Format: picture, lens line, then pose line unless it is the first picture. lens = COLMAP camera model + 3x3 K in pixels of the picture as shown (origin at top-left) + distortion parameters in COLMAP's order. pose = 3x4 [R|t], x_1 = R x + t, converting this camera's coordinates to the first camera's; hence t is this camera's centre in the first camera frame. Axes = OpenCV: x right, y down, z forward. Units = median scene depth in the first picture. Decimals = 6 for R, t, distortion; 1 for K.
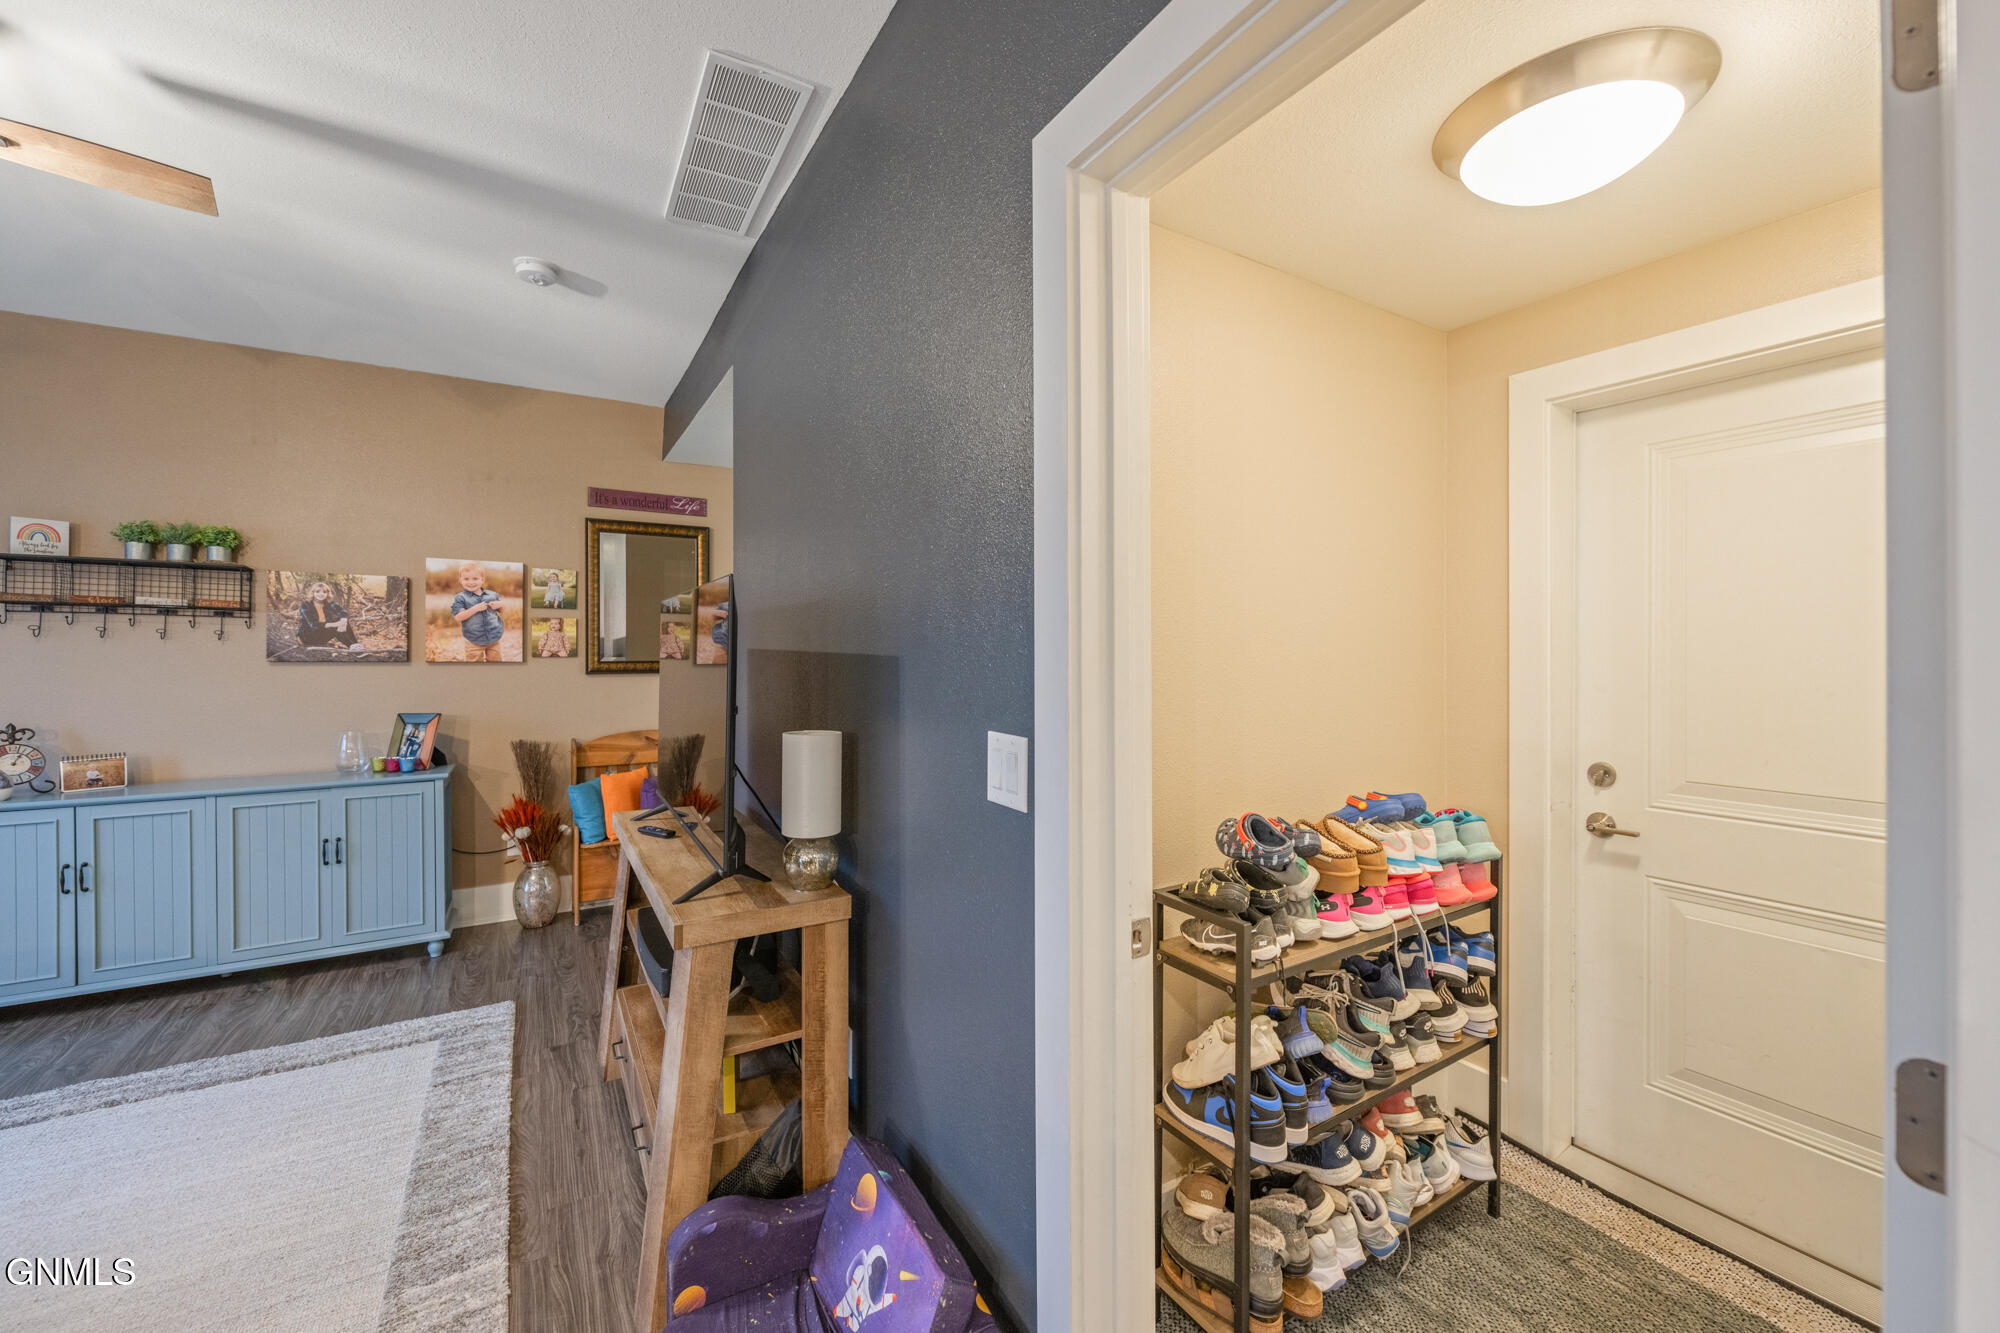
lens RADIAL K [[799.5, 0, 969.8], [0, 799.5, 651.5], [0, 0, 1]] dist [0.001406, -0.001680]
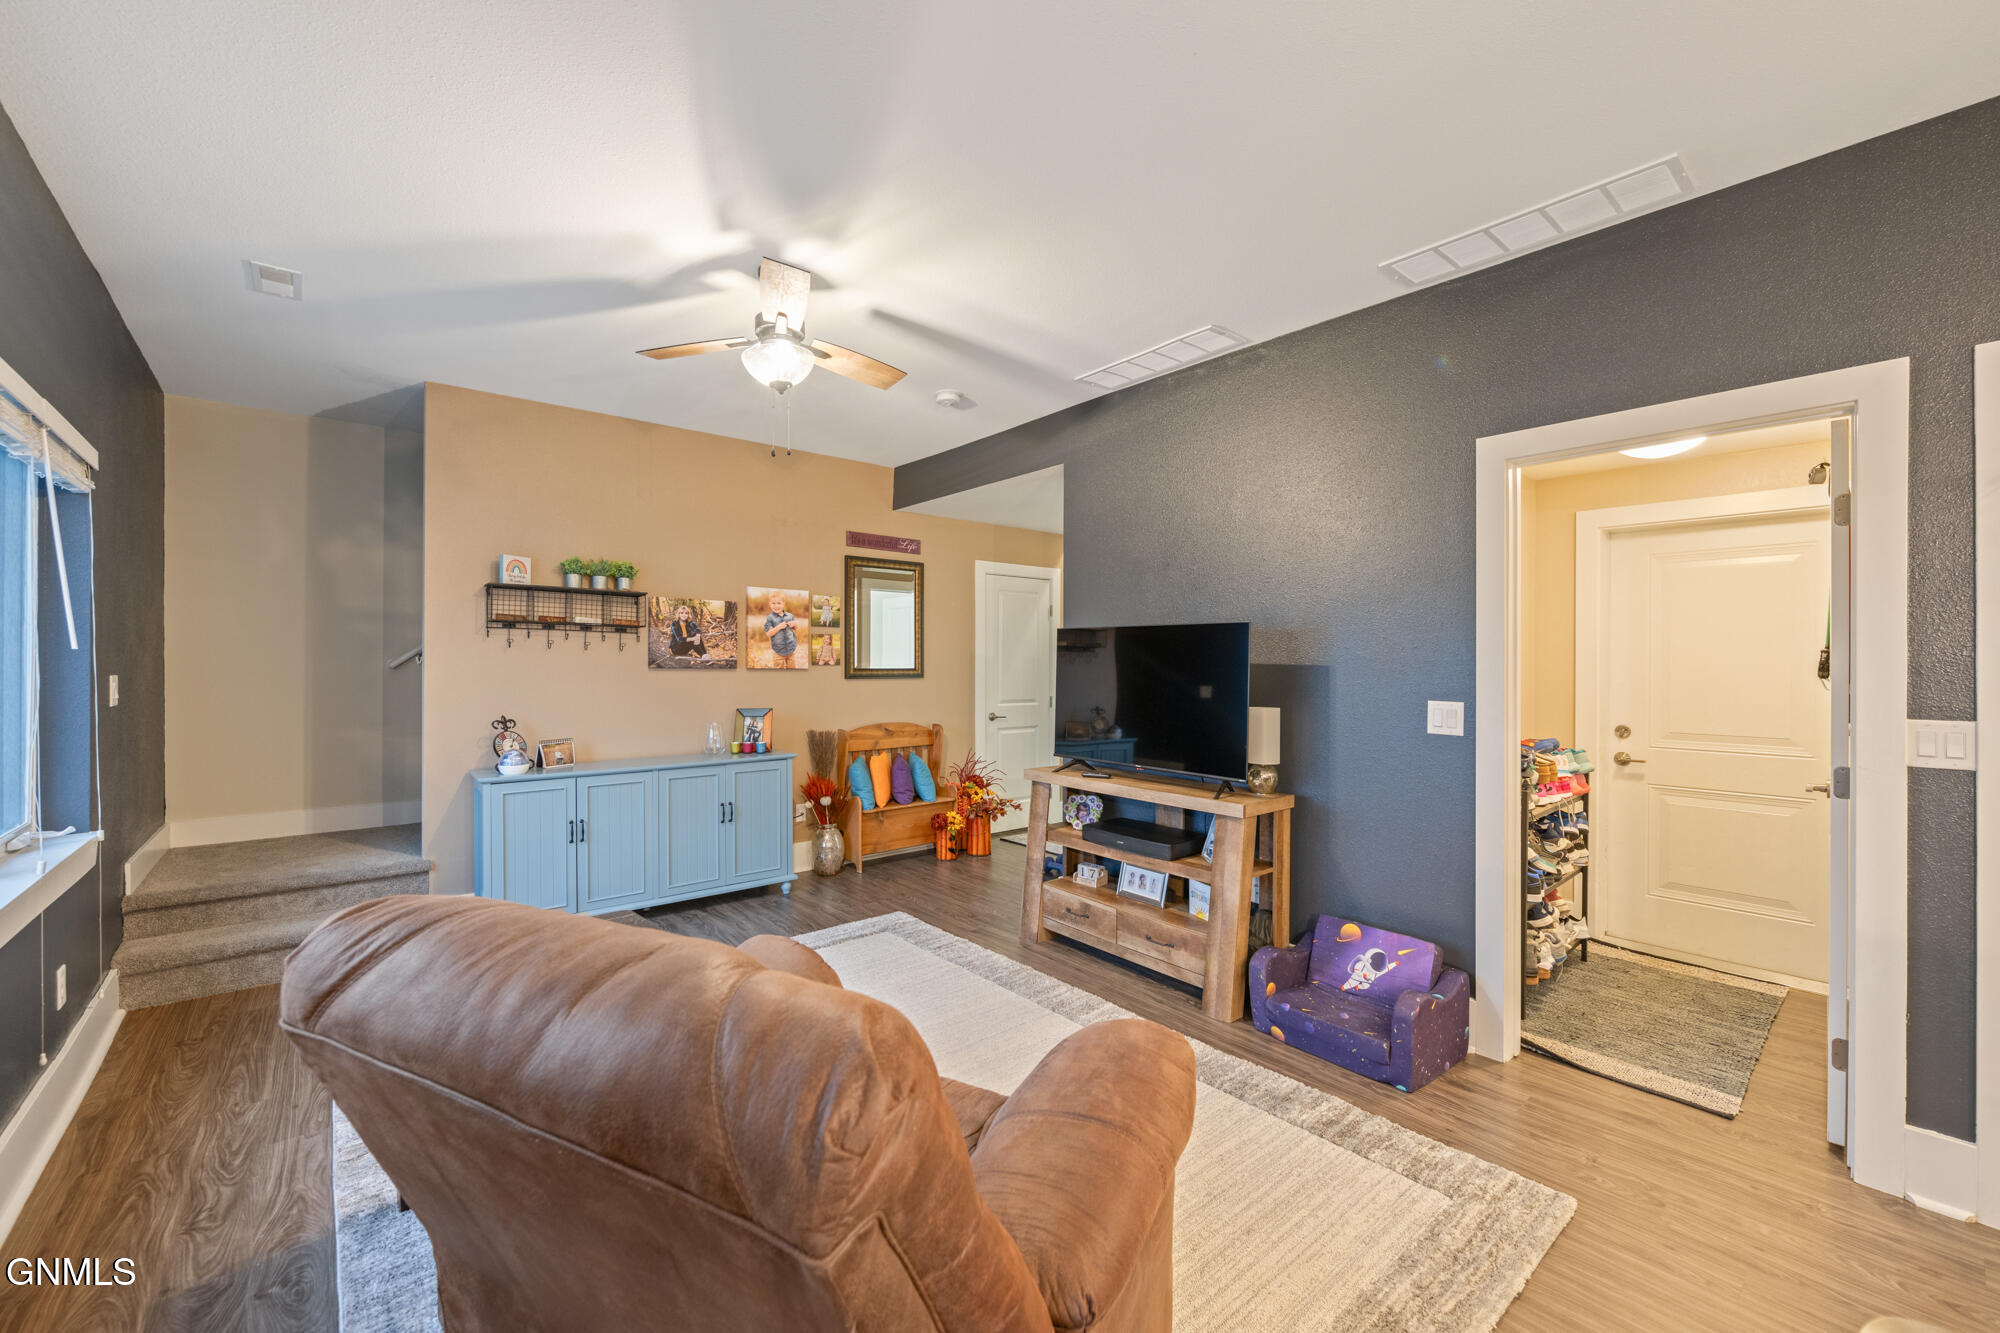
lens RADIAL K [[799.5, 0, 987.6], [0, 799.5, 660.7], [0, 0, 1]] dist [0.001406, -0.001680]
pose [[0.987783, 0.004868, 0.155759, -0.542031], [-0.004747, 0.999988, -0.001147, 0.000322], [-0.155763, 0.000394, 0.987794, -0.340493]]
